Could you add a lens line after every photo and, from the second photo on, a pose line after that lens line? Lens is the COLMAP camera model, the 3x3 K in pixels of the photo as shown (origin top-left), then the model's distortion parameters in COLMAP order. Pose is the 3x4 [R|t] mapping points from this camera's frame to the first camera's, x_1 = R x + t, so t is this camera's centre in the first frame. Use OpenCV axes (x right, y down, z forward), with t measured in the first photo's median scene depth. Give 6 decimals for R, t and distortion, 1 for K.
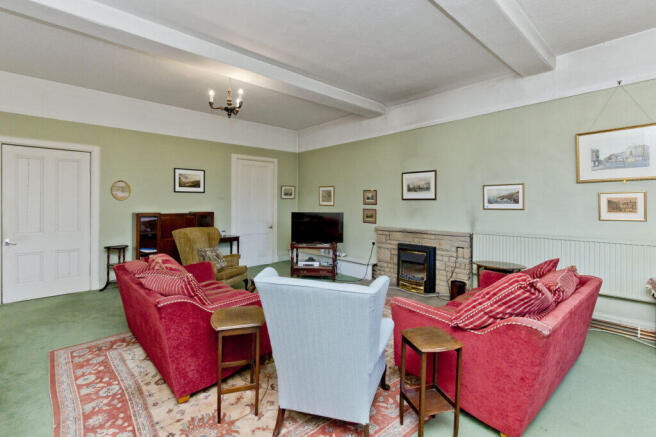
lens RADIAL K [[305.1, 0, 327.1], [0, 305.1, 199.9], [0, 0, 1]] dist [0.002246, 0.000269]
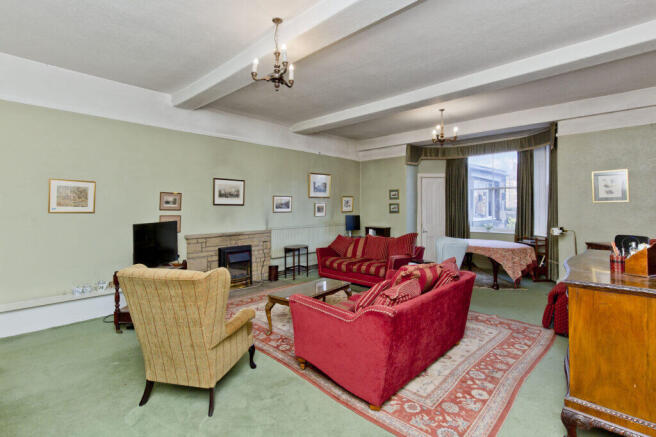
lens RADIAL K [[305.1, 0, 327.1], [0, 305.1, 199.9], [0, 0, 1]] dist [0.002246, 0.000269]
pose [[-0.058758, 0.021105, 0.998049, -0.835669], [-0.013429, 0.999669, -0.021930, -0.000014], [-0.998182, -0.014691, -0.058455, 0.745040]]
